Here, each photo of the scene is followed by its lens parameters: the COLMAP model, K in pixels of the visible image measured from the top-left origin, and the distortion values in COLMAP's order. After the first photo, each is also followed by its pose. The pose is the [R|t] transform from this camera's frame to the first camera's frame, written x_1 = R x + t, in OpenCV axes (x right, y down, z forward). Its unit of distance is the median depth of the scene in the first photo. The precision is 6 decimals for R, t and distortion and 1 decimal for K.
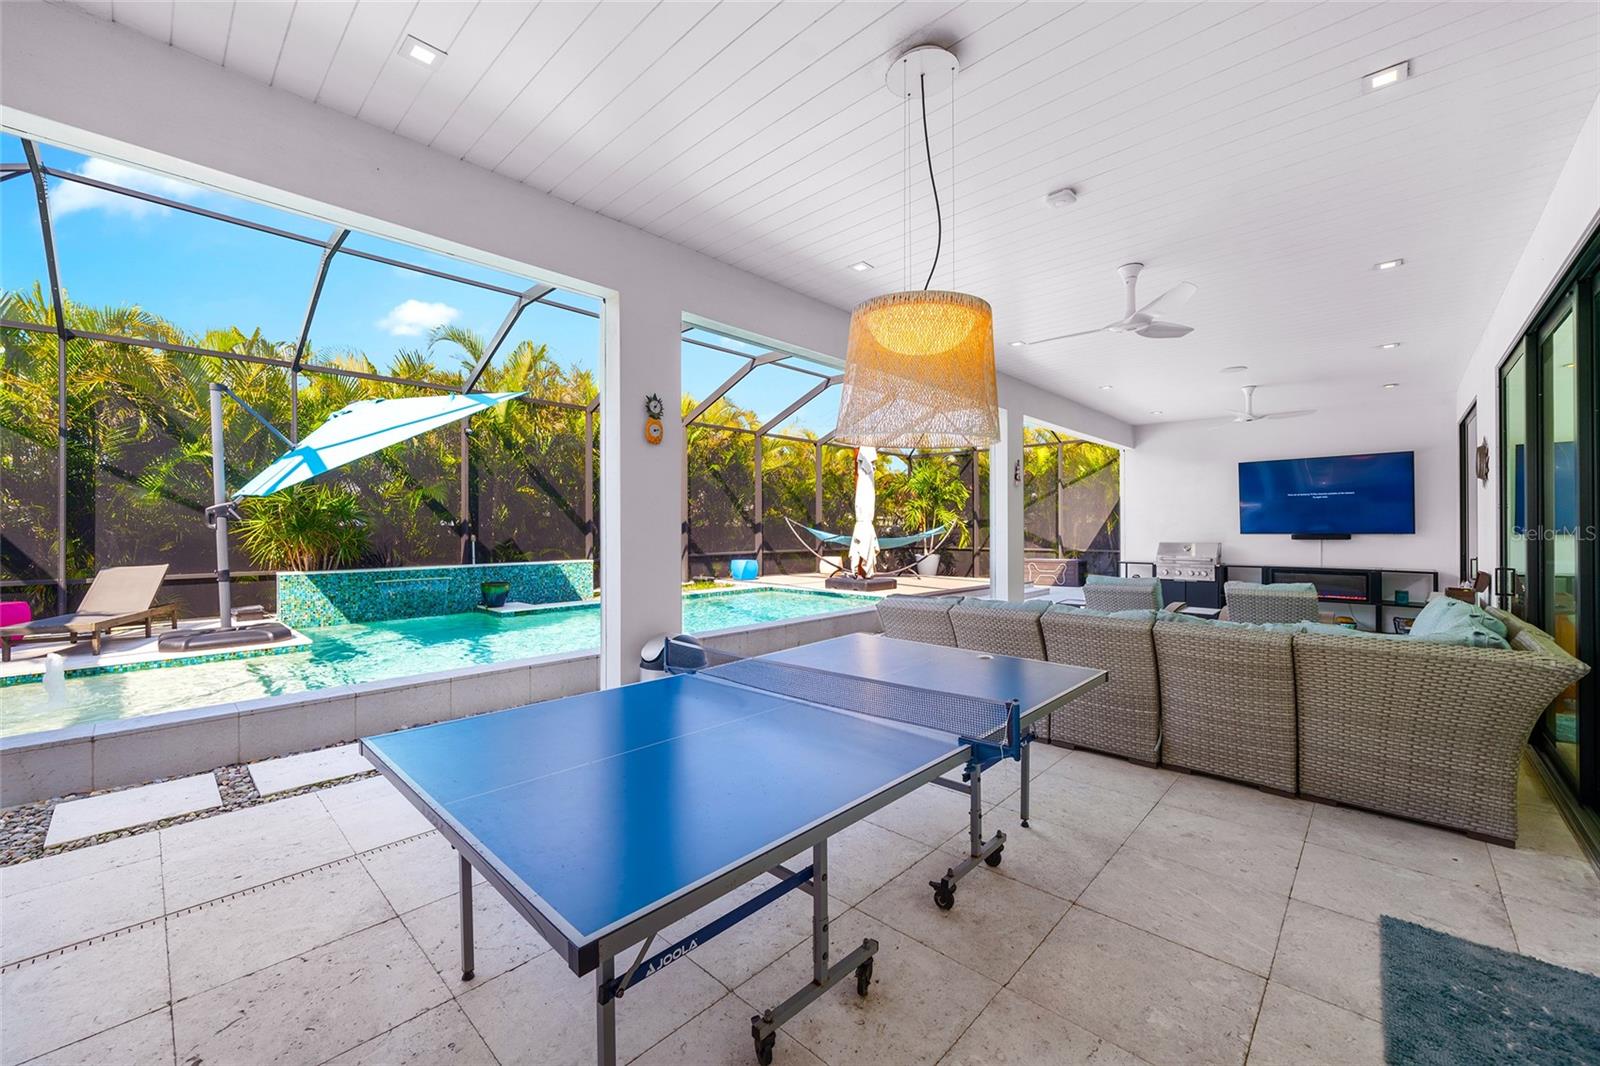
lens RADIAL K [[627.3, 0, 808.7], [0, 627.3, 533.7], [0, 0, 1]] dist [0.010673, 0.000060]
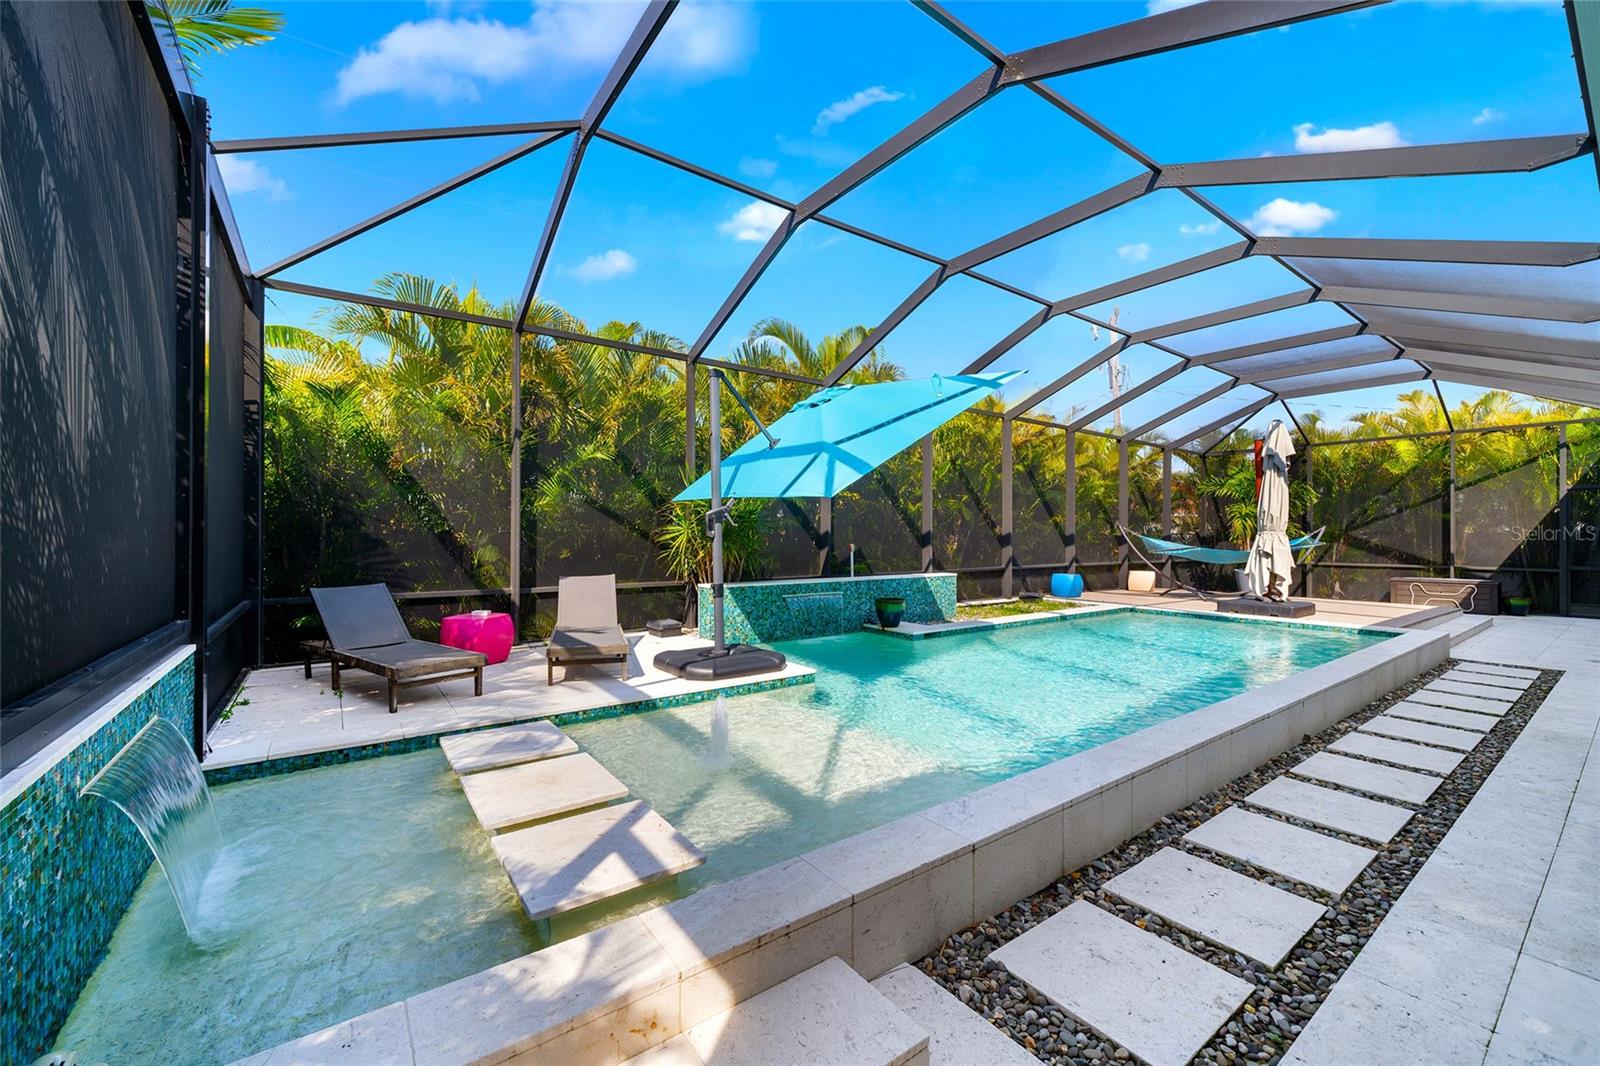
lens RADIAL K [[639.8, 0, 830.8], [0, 639.8, 541.6], [0, 0, 1]] dist [0.000649, 0.000015]
pose [[0.986735, 0.008977, -0.162092, -0.436961], [-0.009012, 0.999959, 0.000519, -0.001382], [0.162090, 0.000949, 0.986776, 0.112314]]
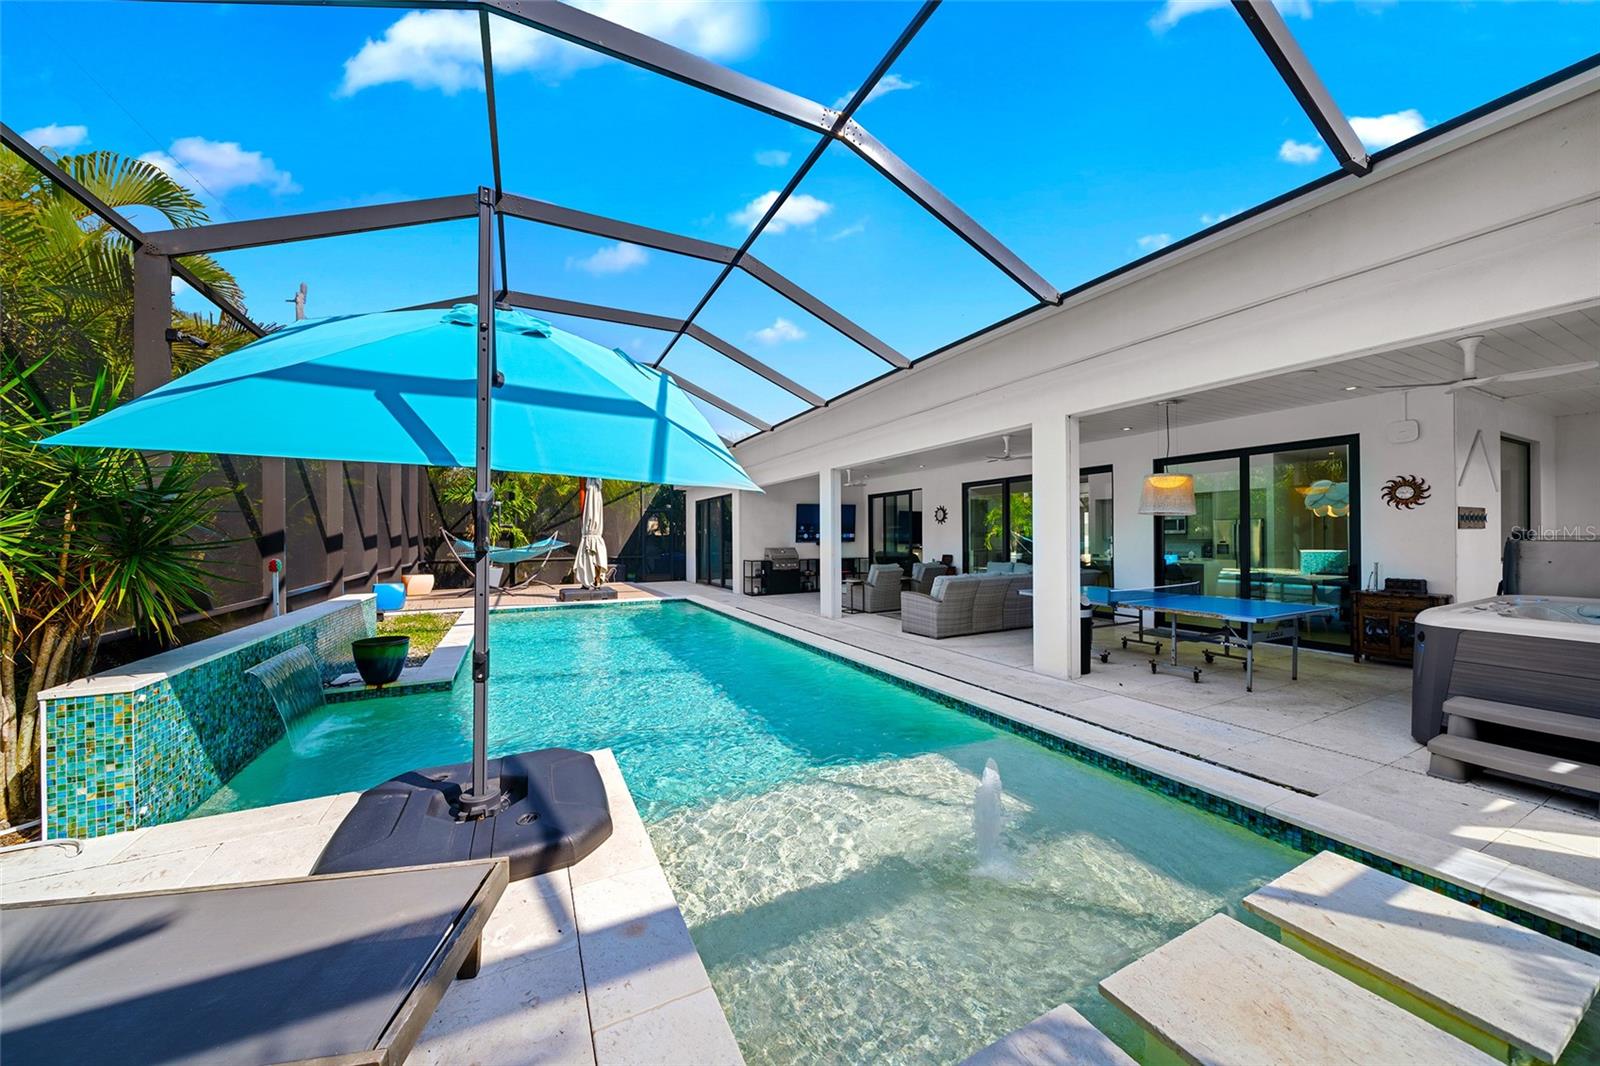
lens RADIAL K [[540.8, 0, 800.0], [0, 540.8, 533.0], [0, 0, 1]] dist [0.000315, 0.000005]
pose [[0.351223, 0.010282, 0.936235, -0.805262], [0.006734, 0.999886, -0.013508, -0.007484], [-0.936268, 0.011049, 0.351114, 0.464851]]
